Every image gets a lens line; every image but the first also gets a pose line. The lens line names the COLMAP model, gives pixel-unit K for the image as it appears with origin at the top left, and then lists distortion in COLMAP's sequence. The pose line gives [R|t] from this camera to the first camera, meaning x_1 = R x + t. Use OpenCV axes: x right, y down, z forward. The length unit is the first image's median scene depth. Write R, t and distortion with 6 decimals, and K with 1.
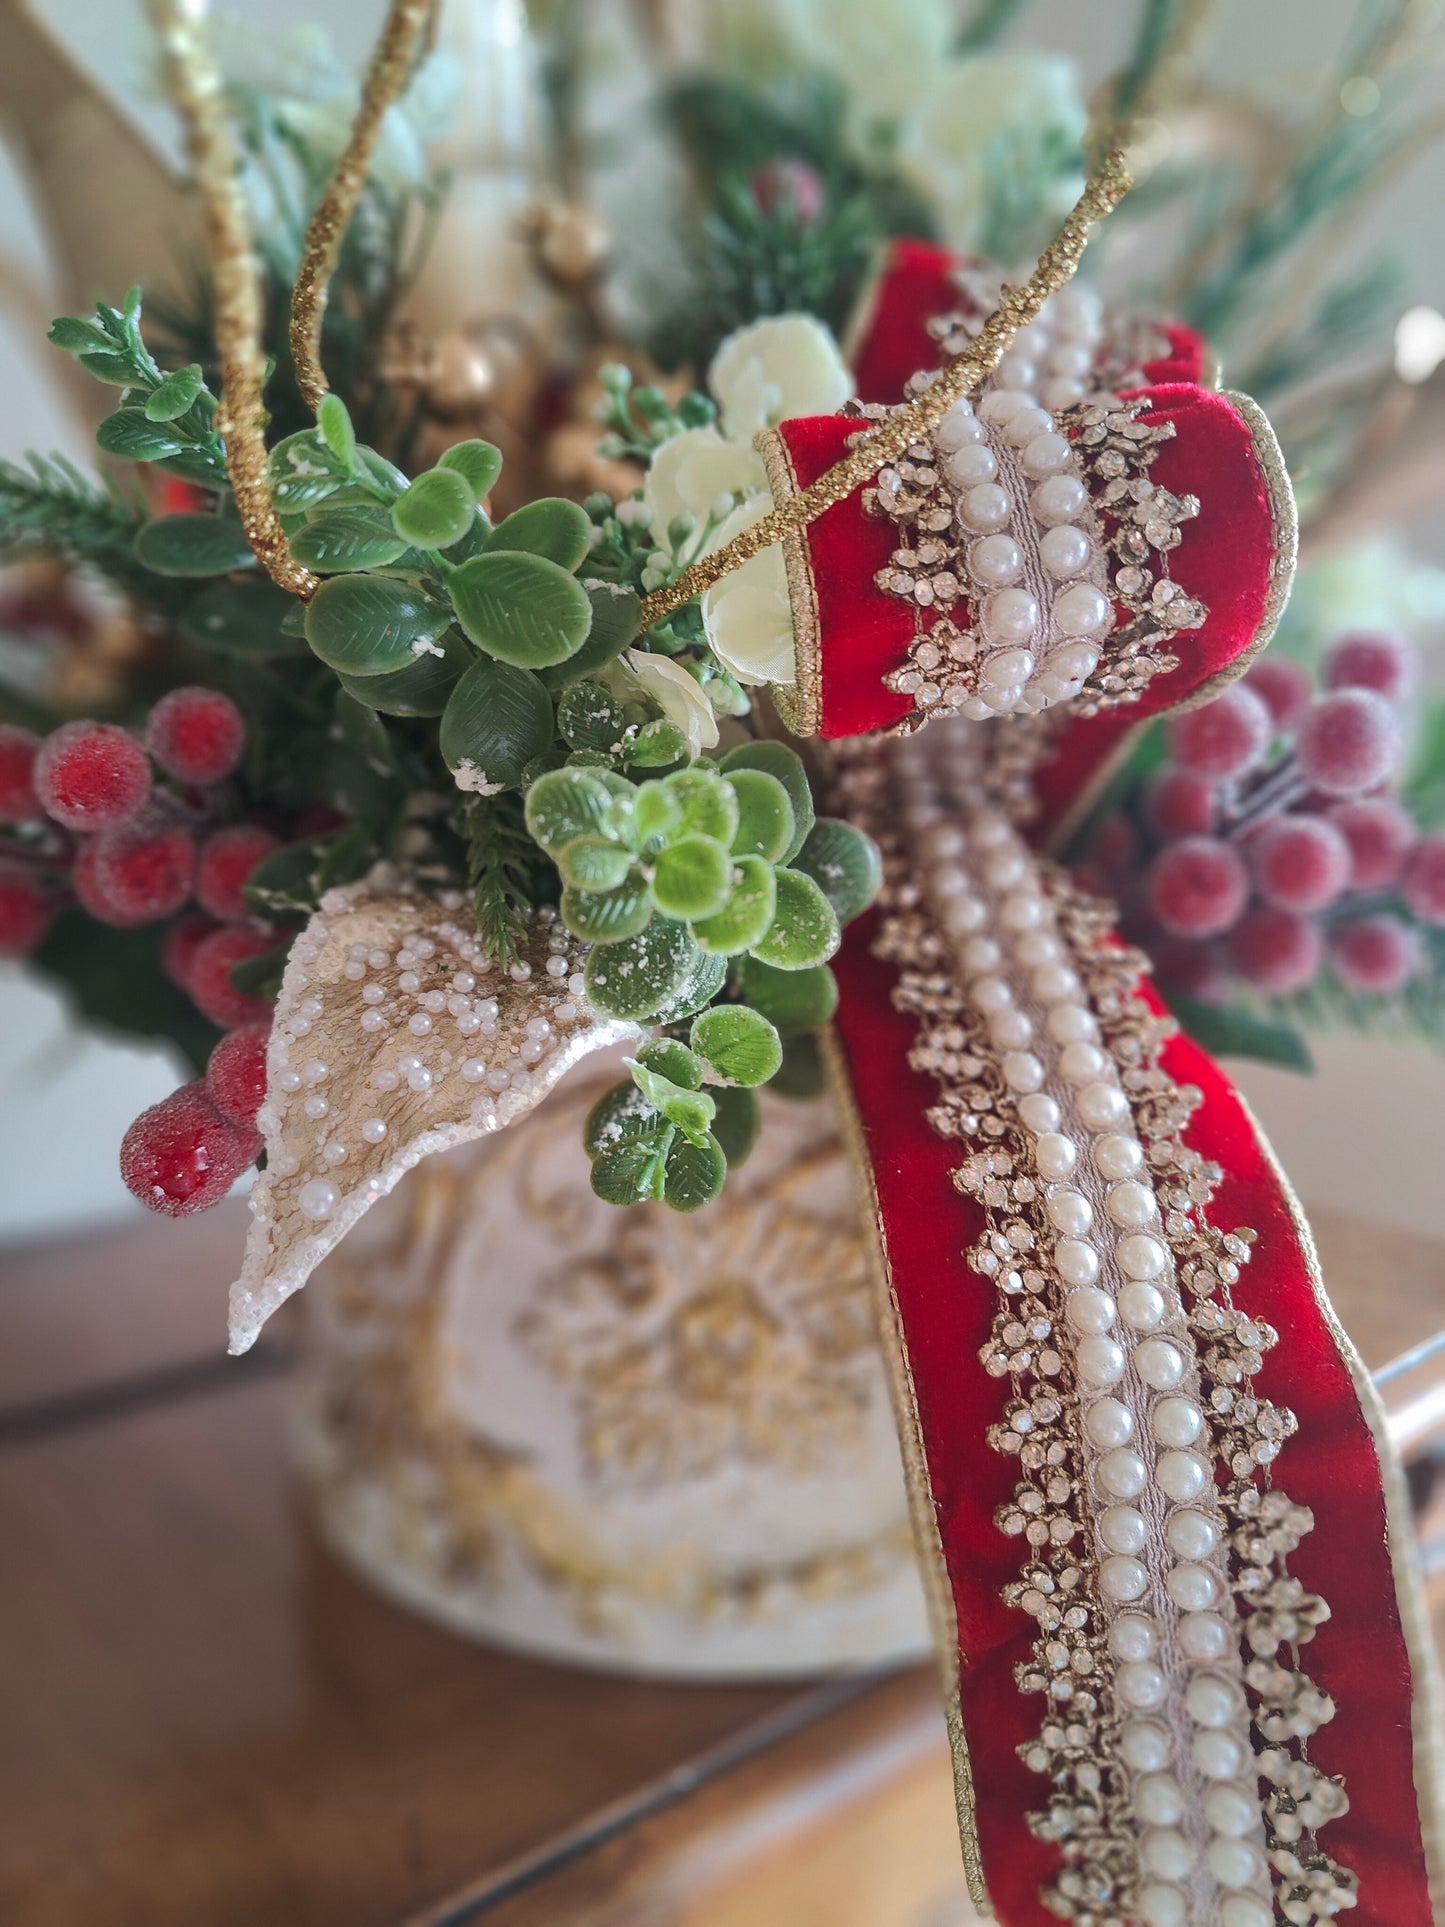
lens RADIAL K [[1373.1, 0, 693.9], [0, 1373.1, 940.6], [0, 0, 1]] dist [-0.012053, -0.006139]
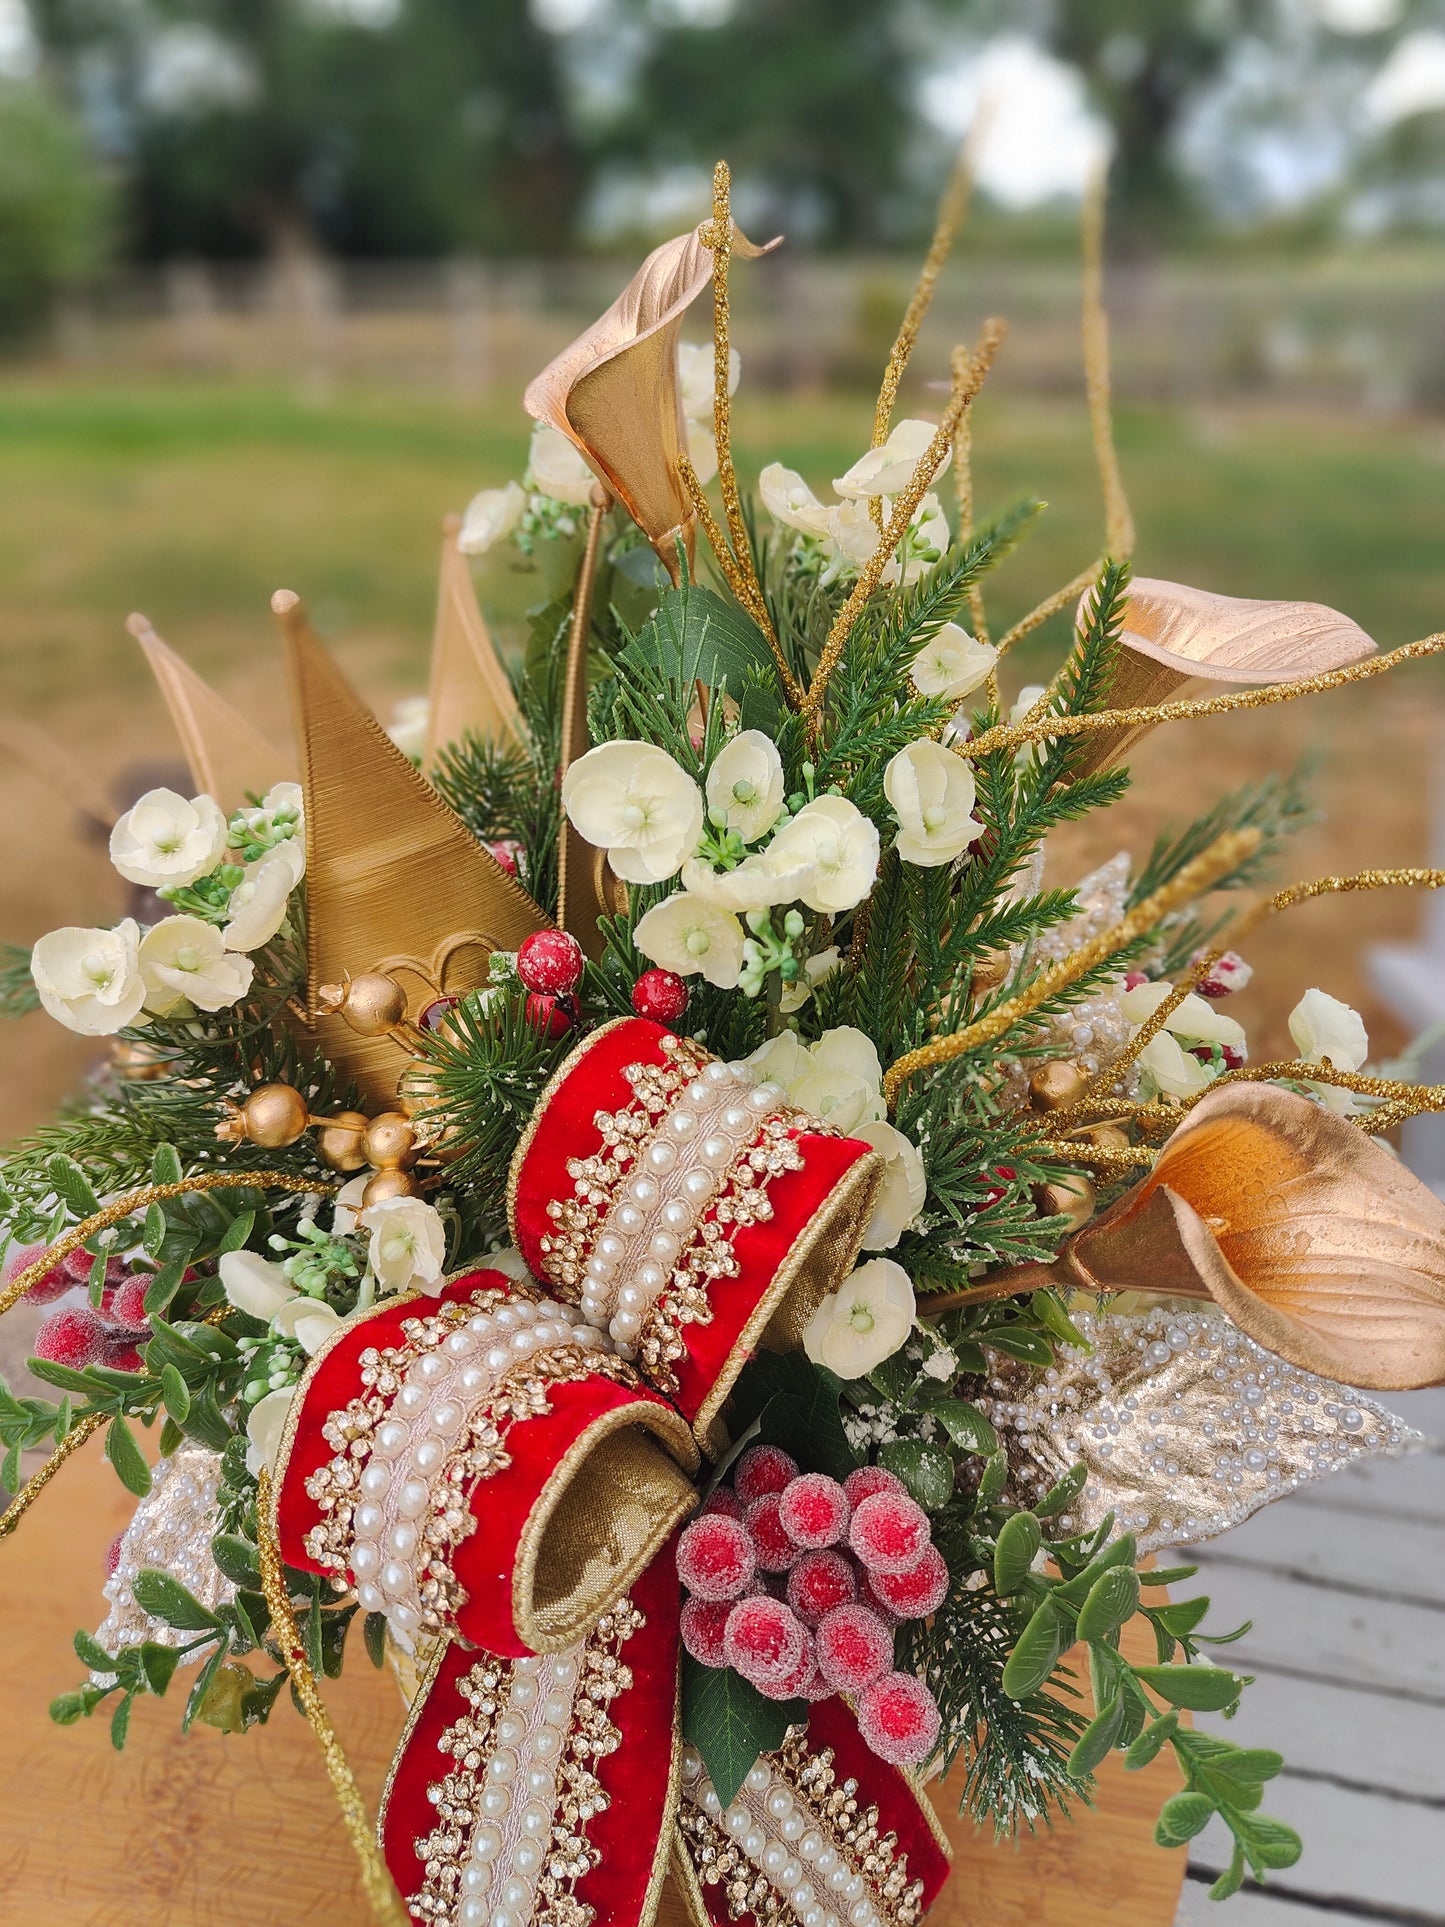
lens RADIAL K [[1342.6, 0, 707.2], [0, 1342.6, 975.9], [0, 0, 1]] dist [0.060893, -0.073061]
pose [[0.859348, 0.236099, -0.453628, 0.976328], [-0.057461, 0.926008, 0.373104, -1.324433], [0.508153, -0.294560, 0.809330, 0.176390]]
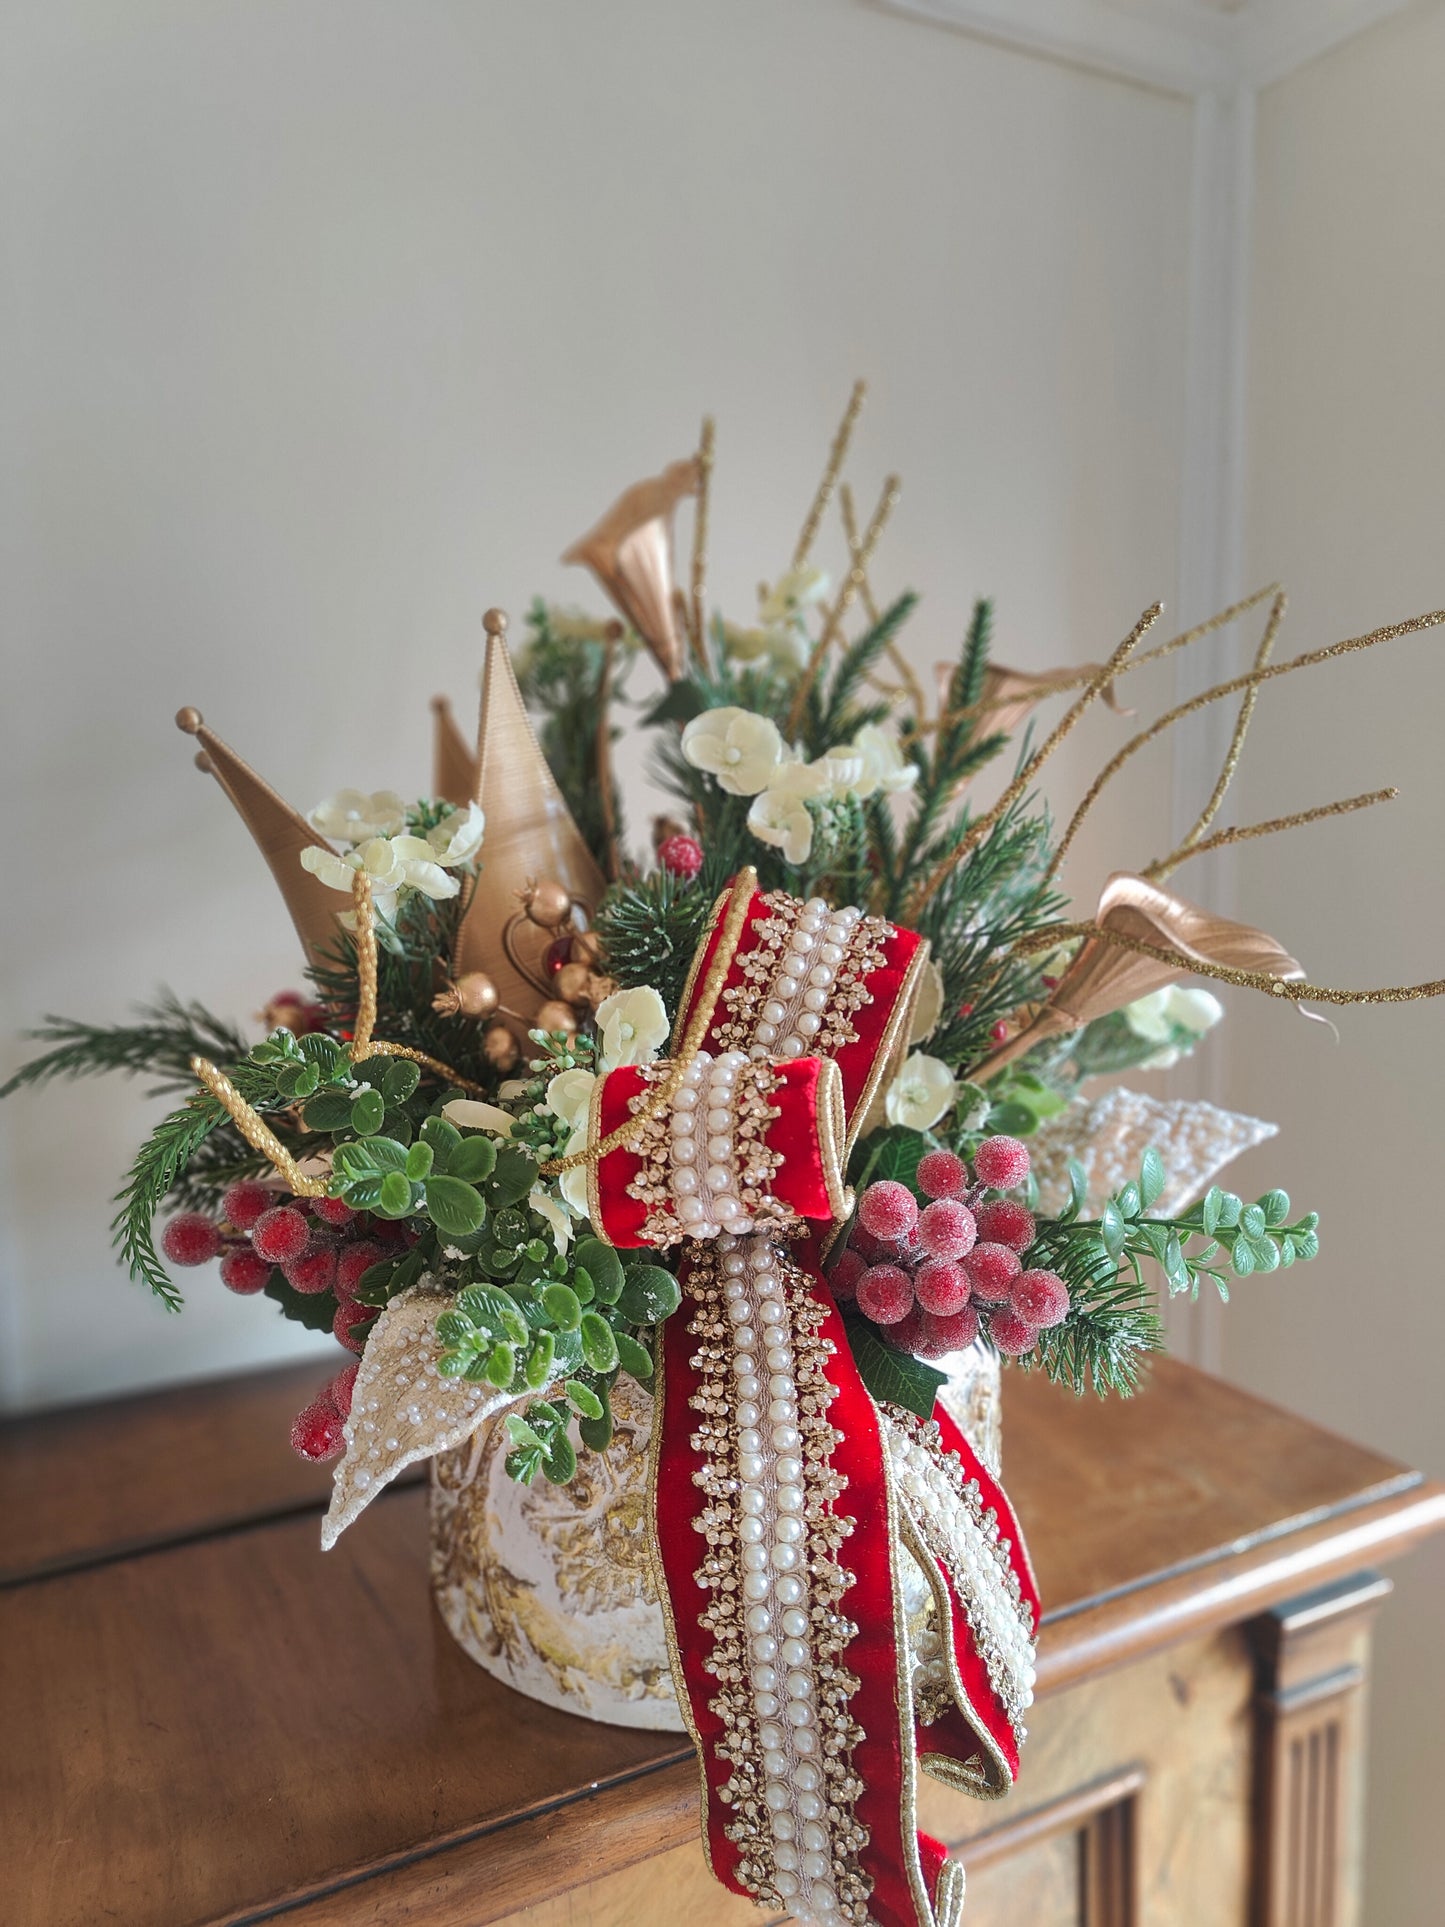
lens RADIAL K [[1314.0, 0, 721.1], [0, 1314.0, 954.7], [0, 0, 1]] dist [-0.003574, 0.005611]
pose [[0.981612, 0.003425, -0.190859, 0.587811], [-0.007438, 0.999766, -0.020314, -0.525497], [0.190745, 0.021360, 0.981407, -0.807822]]
